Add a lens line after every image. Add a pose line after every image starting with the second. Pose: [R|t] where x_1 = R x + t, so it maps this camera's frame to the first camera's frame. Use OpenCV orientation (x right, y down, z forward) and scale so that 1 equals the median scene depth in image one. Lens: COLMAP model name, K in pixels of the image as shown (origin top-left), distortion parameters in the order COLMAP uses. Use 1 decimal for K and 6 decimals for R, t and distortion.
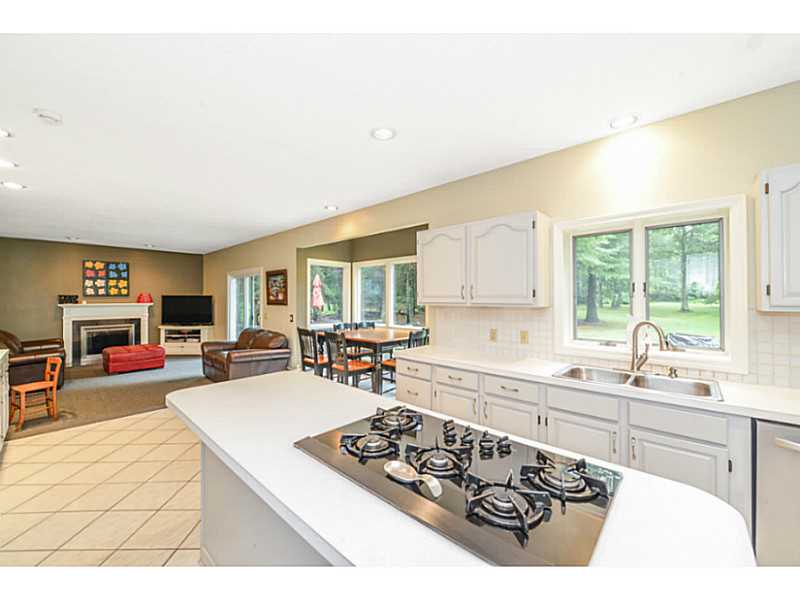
lens RADIAL K [[319.2, 0, 403.1], [0, 319.2, 296.7], [0, 0, 1]] dist [-0.009464, -0.000477]
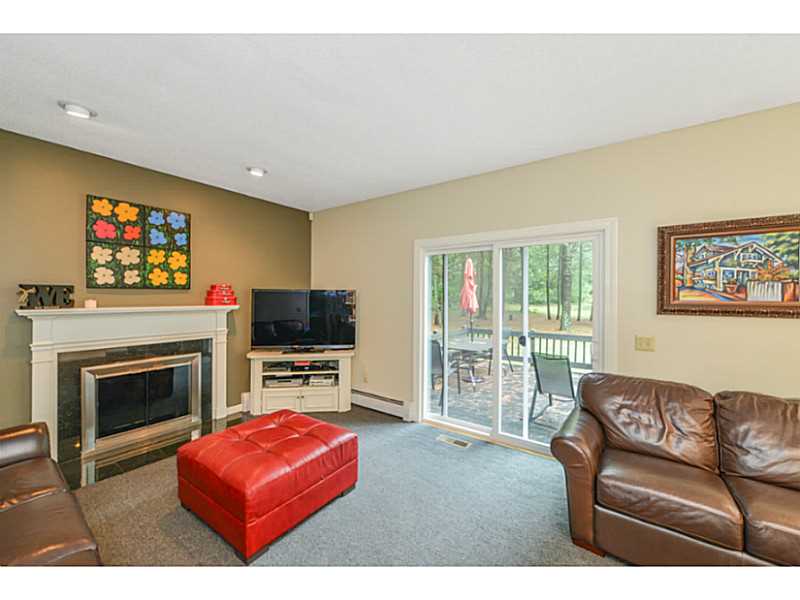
lens RADIAL K [[319.2, 0, 403.3], [0, 319.2, 295.1], [0, 0, 1]] dist [-0.009464, -0.000477]
pose [[0.991732, 0.009482, 0.127973, -0.642173], [-0.009792, 0.999950, 0.001798, 0.002774], [-0.127949, -0.003036, 0.991776, 0.536538]]
